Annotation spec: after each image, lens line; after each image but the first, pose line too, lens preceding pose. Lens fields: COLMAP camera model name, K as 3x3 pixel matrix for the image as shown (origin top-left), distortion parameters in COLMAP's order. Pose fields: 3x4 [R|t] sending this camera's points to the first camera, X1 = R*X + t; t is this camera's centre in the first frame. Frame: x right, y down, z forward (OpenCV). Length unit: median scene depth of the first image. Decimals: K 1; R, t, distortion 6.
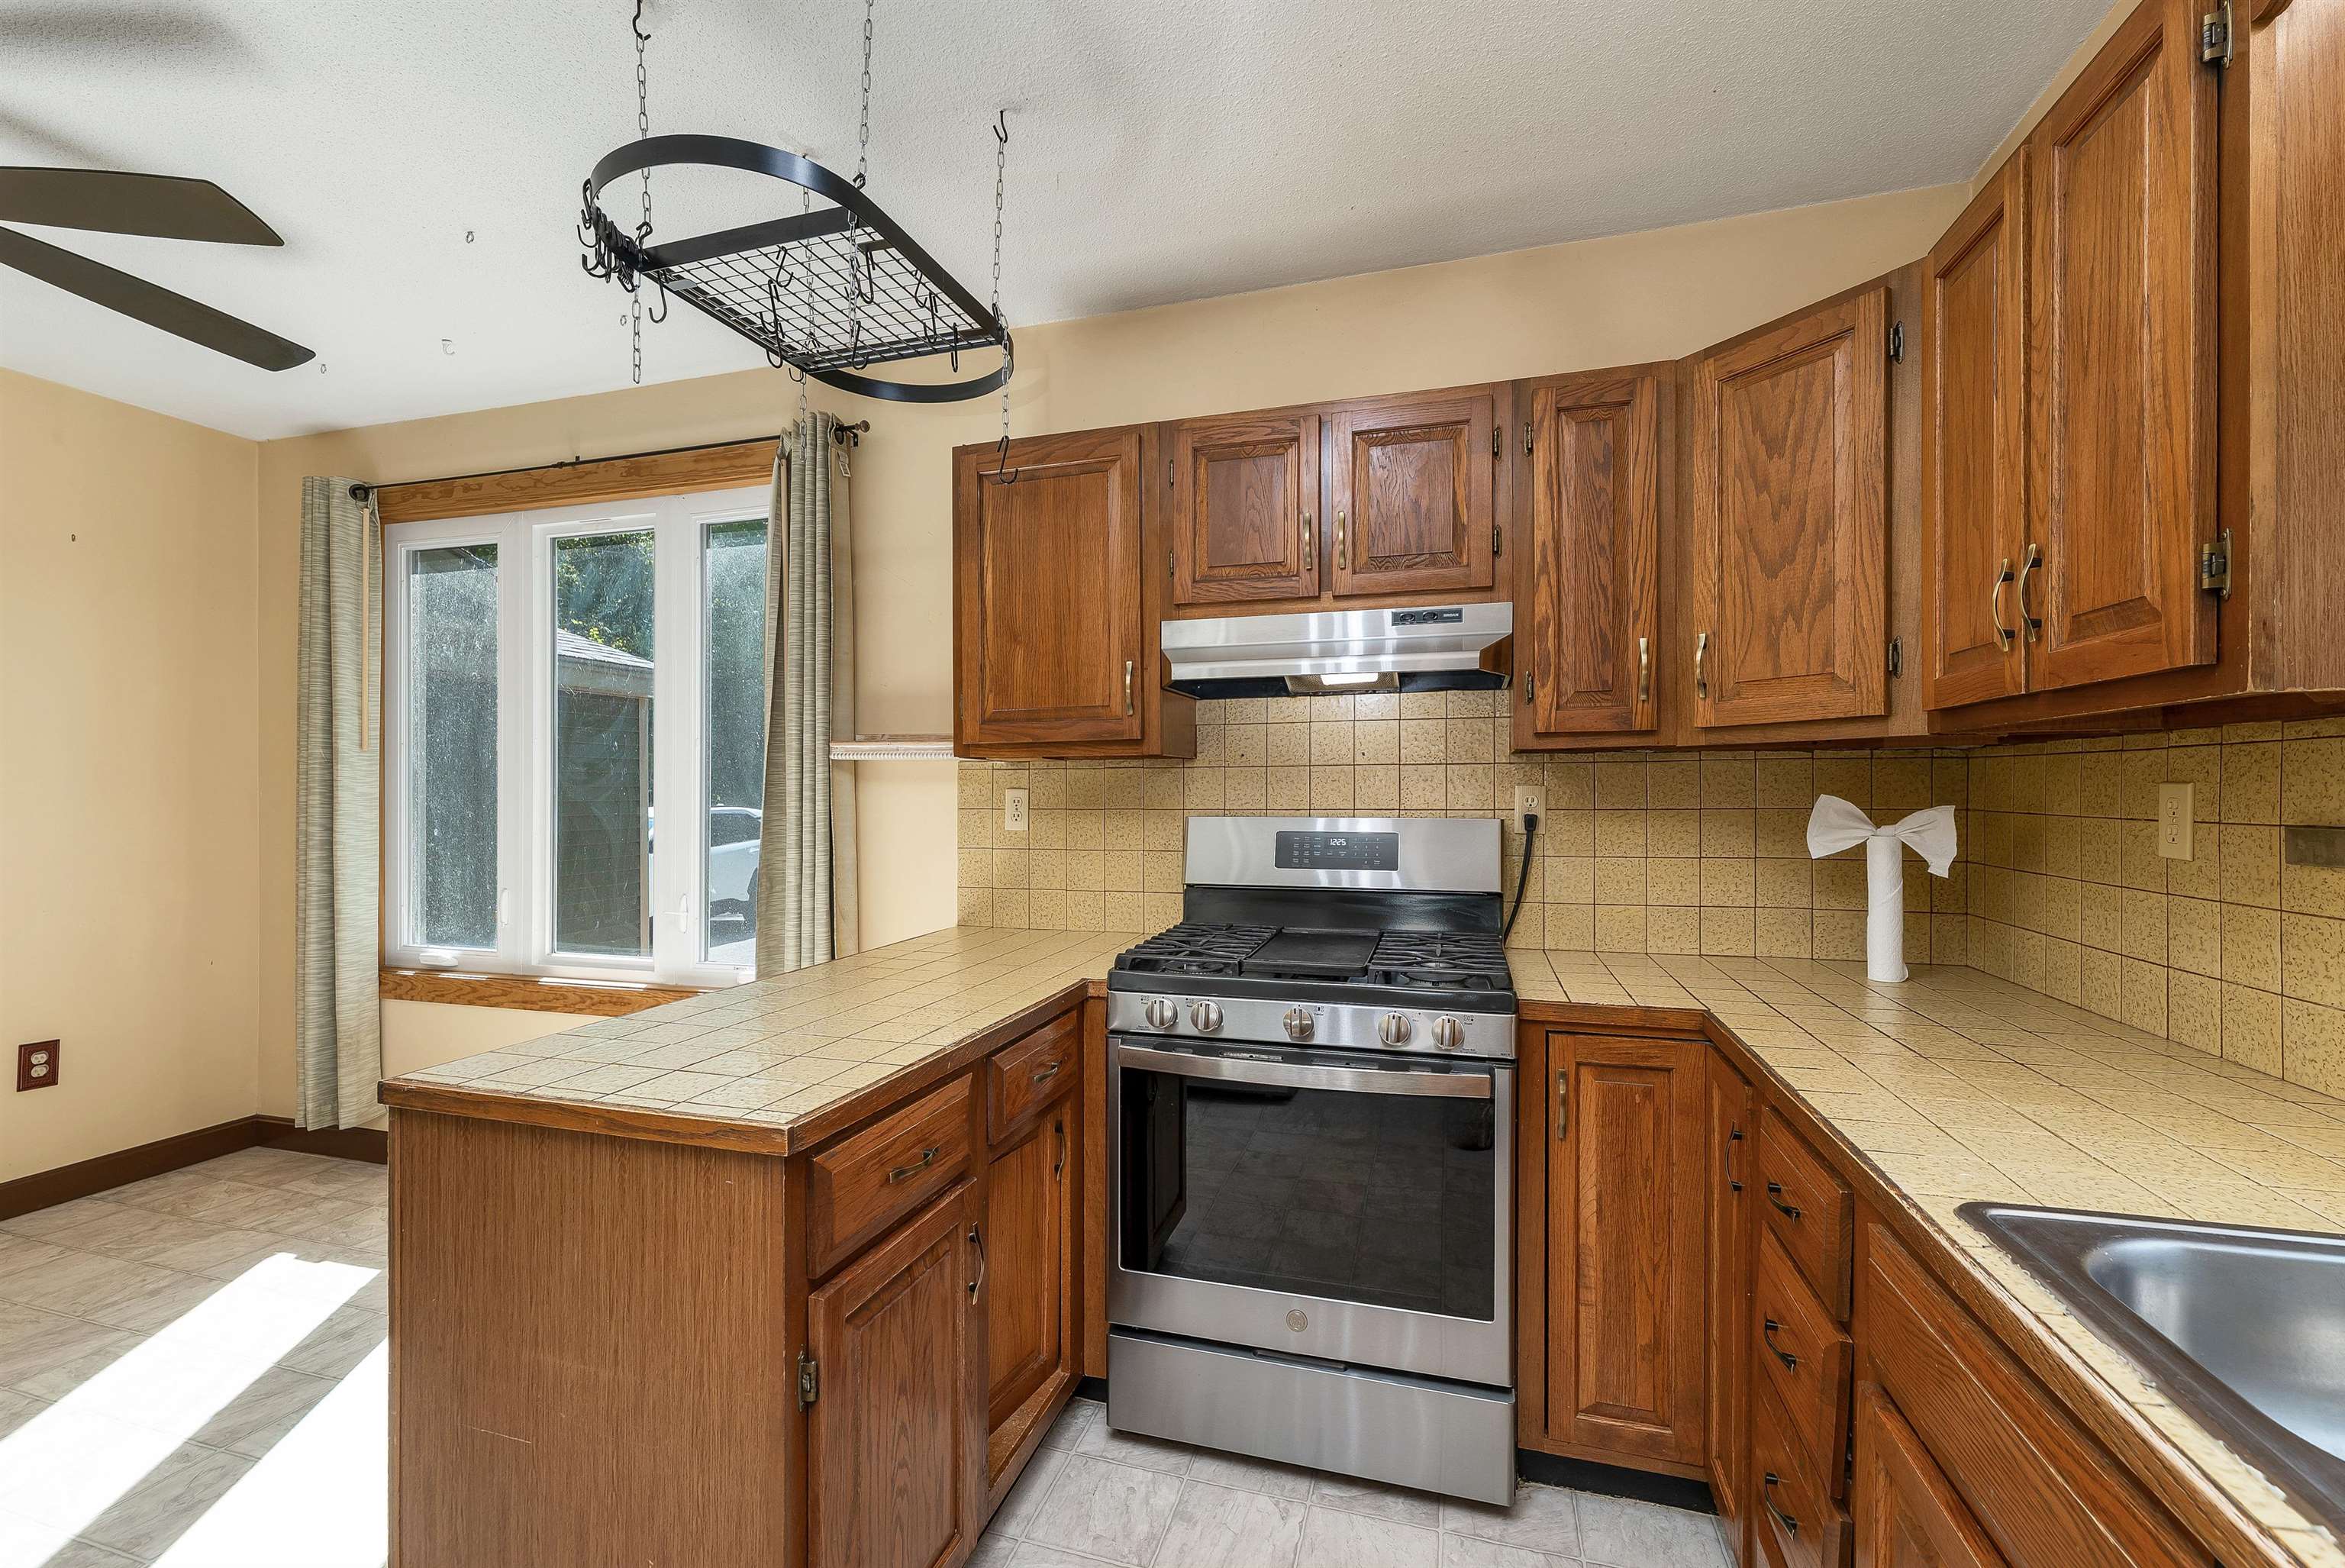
lens RADIAL K [[996.9, 0, 1169.8], [0, 996.9, 796.7], [0, 0, 1]] dist [0.002777, -0.000313]
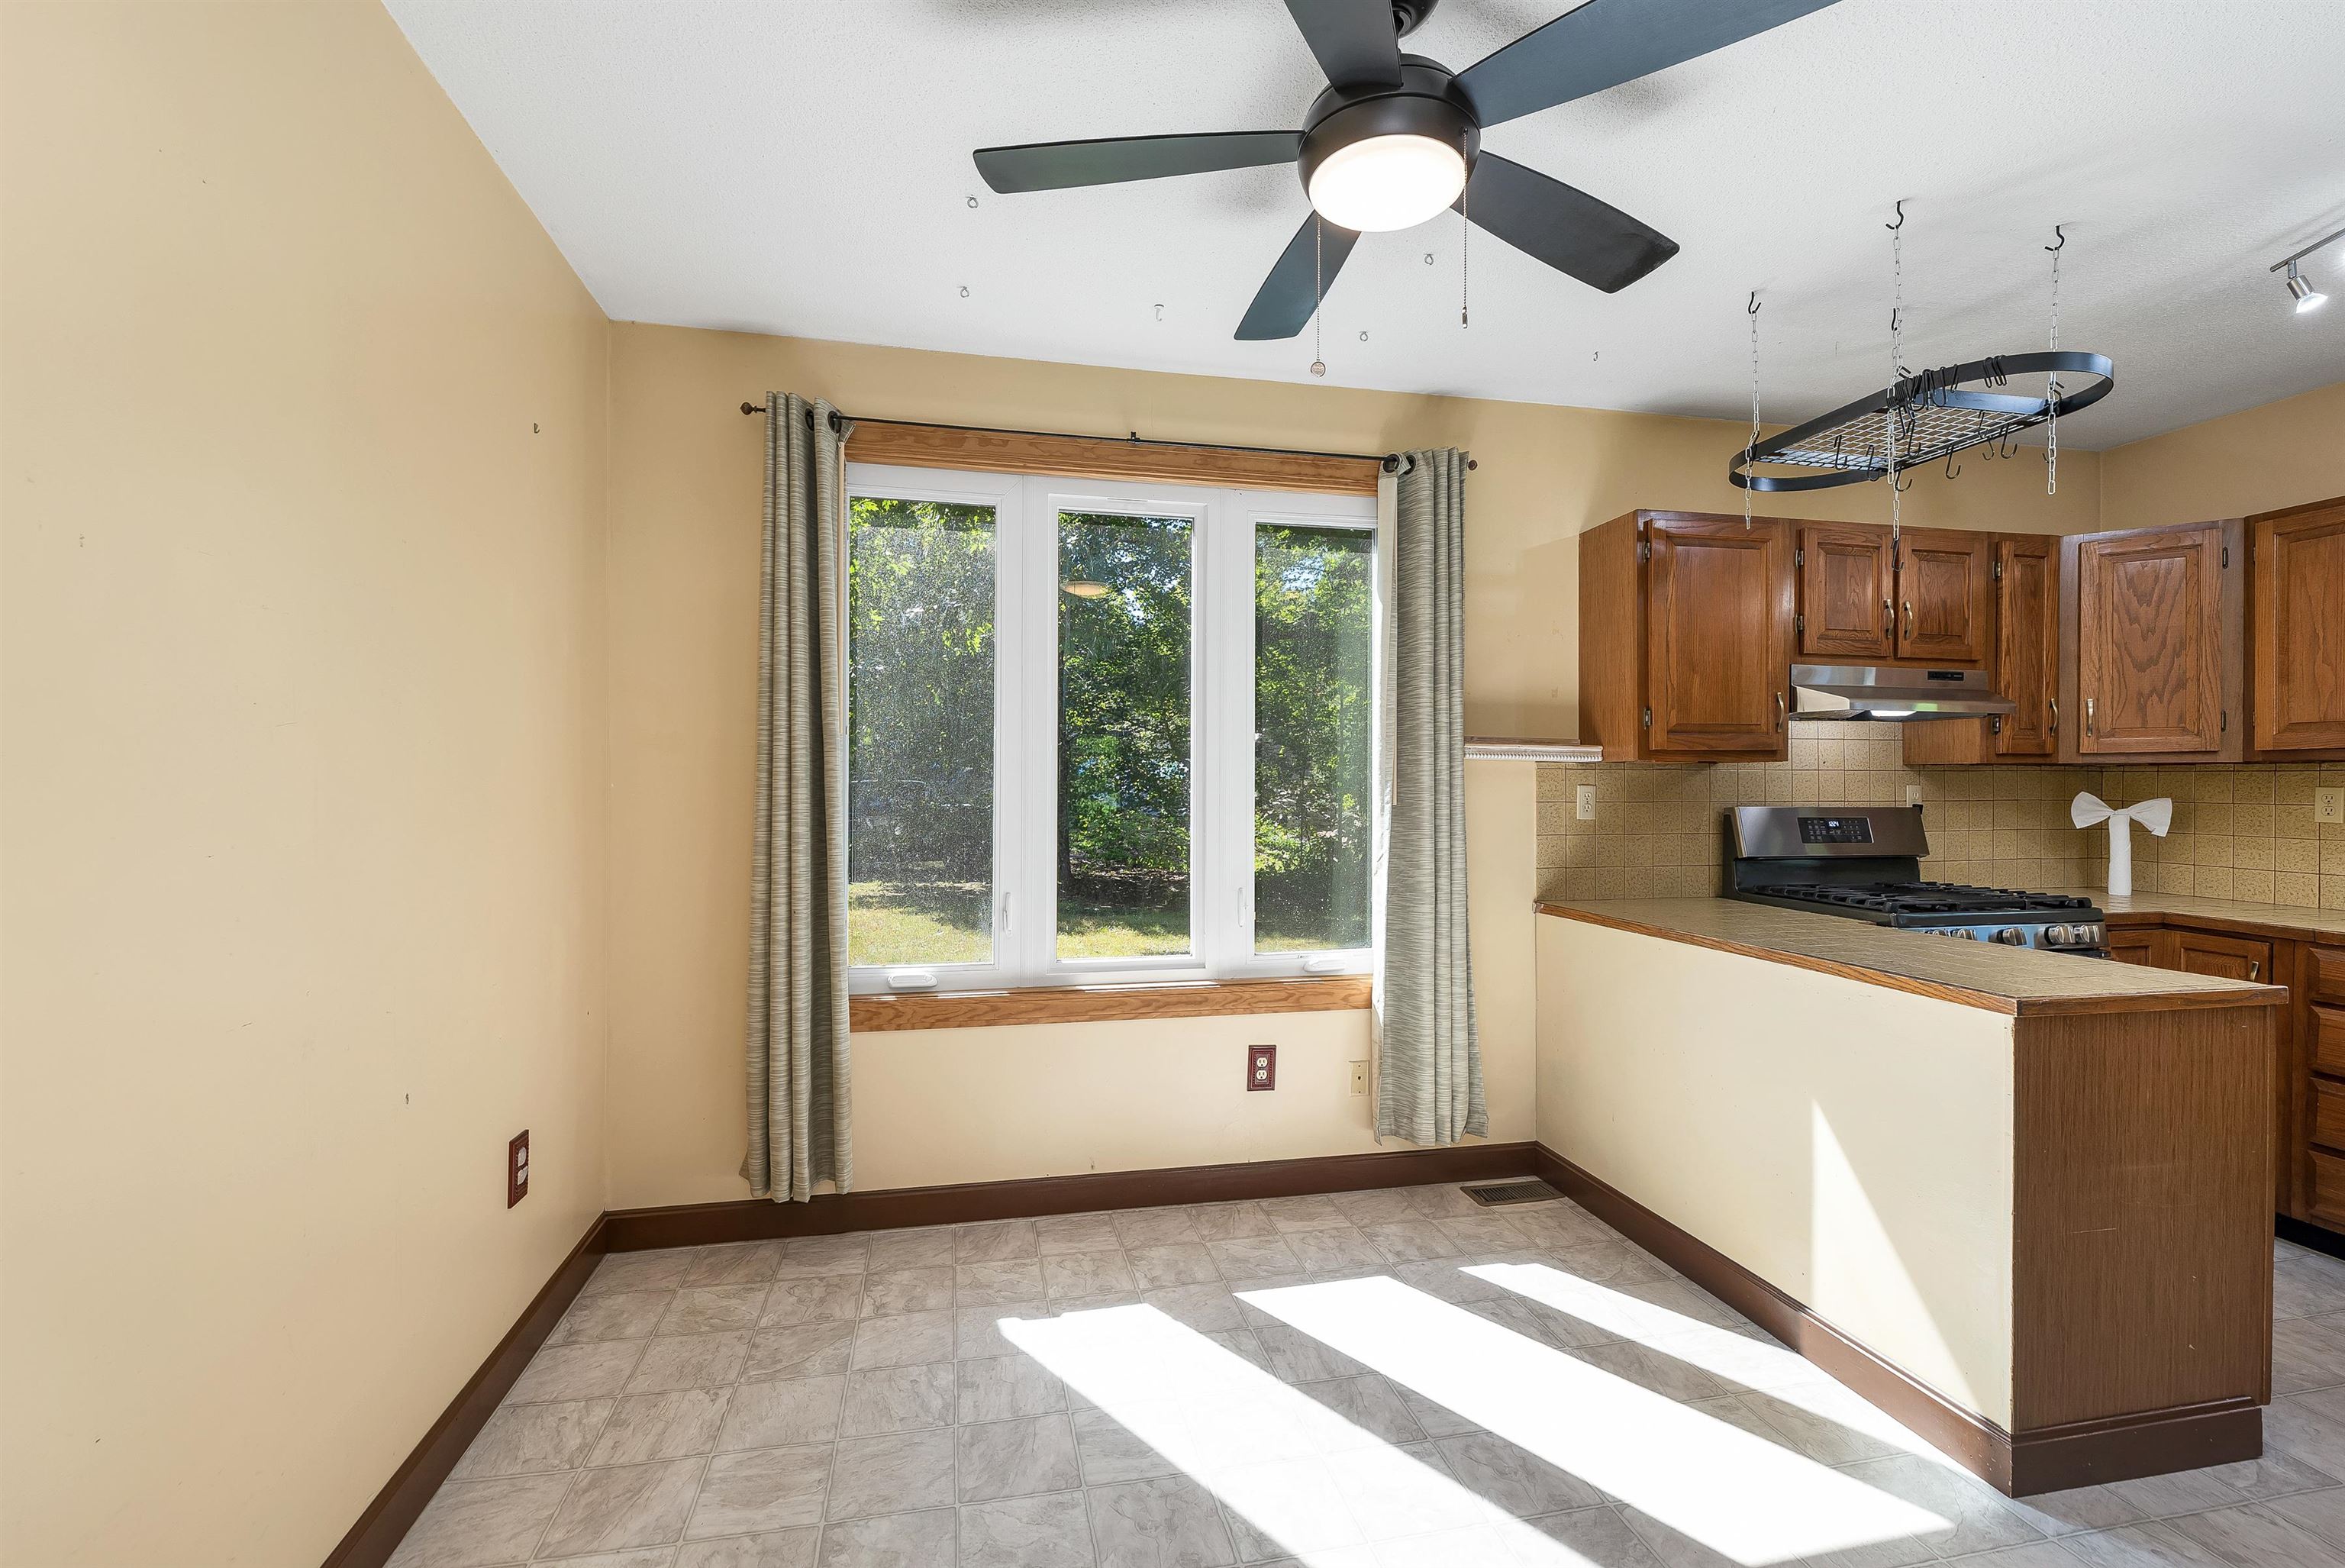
lens RADIAL K [[1007.0, 0, 1172.5], [0, 1007.0, 784.0], [0, 0, 1]] dist [-0.000378, 0.000215]
pose [[0.875288, 0.005501, 0.483571, -1.019215], [-0.002669, 0.999975, -0.006544, 0.000113], [-0.483595, 0.004437, 0.875280, 0.144139]]
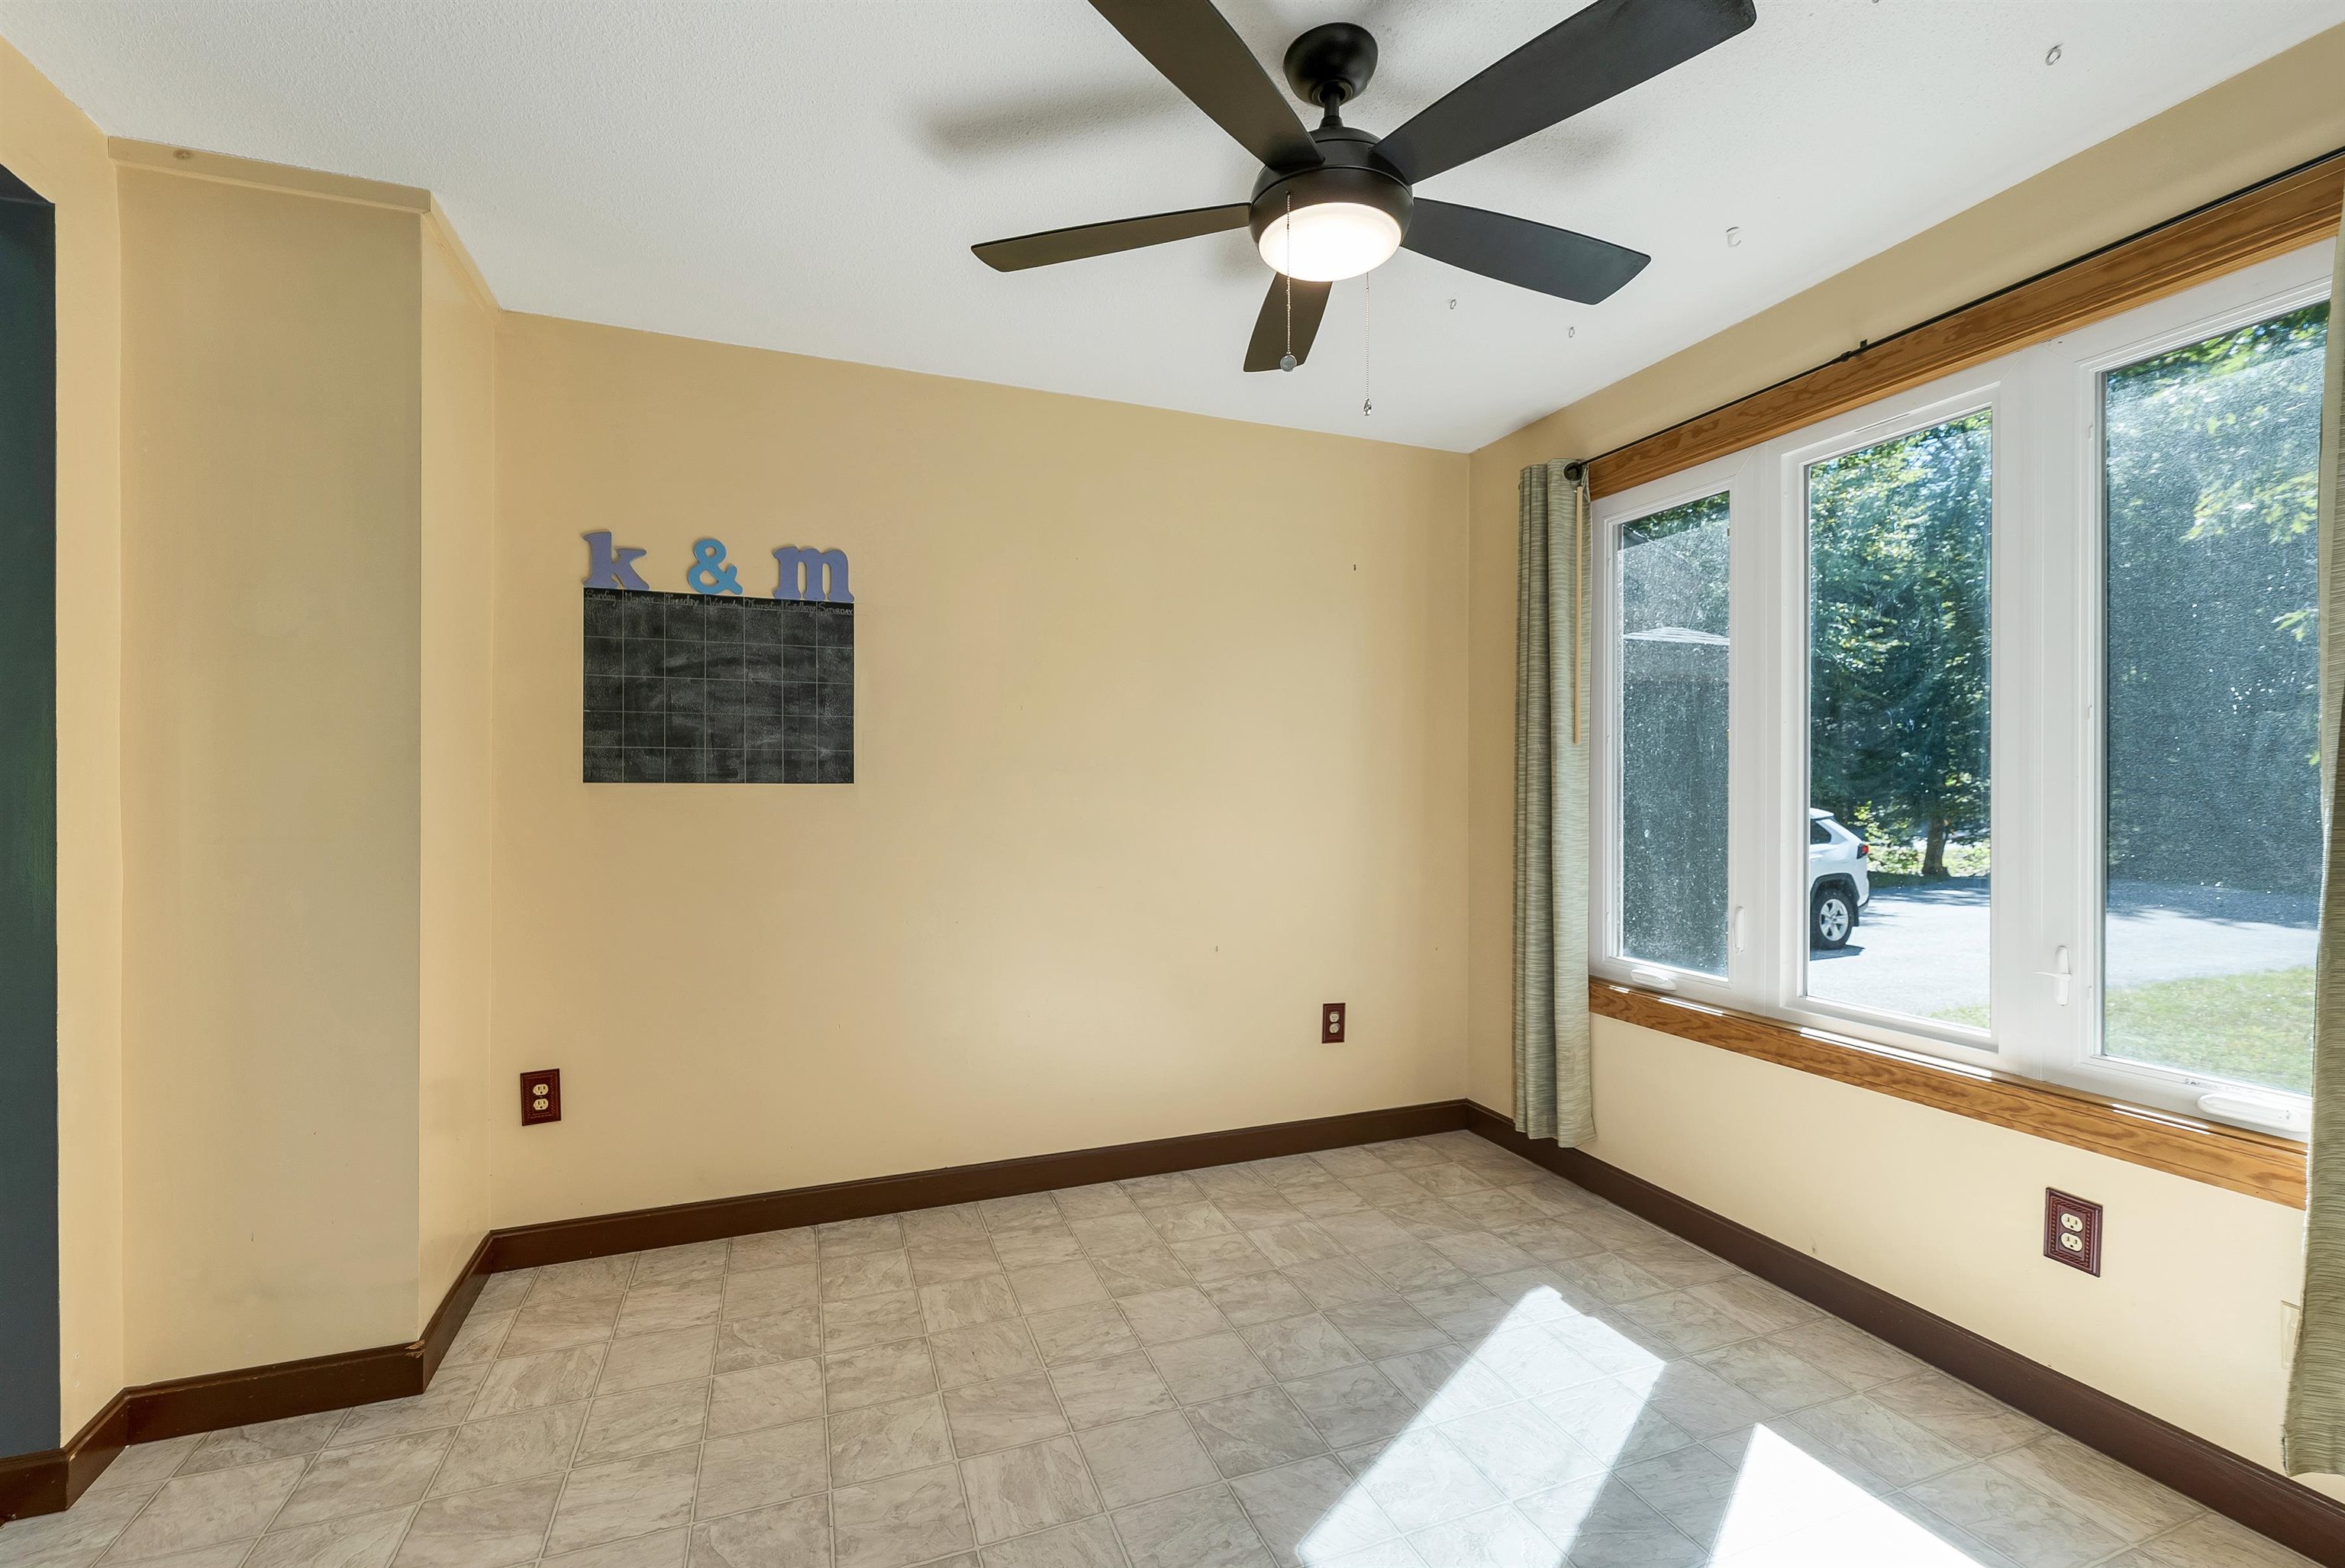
lens RADIAL K [[989.0, 0, 1161.3], [0, 989.0, 782.7], [0, 0, 1]] dist [0.011371, -0.000110]
pose [[0.607173, -0.003115, -0.794564, -0.320229], [-0.006435, 0.999940, -0.008838, 0.000333], [0.794544, 0.010479, 0.607116, 0.131481]]
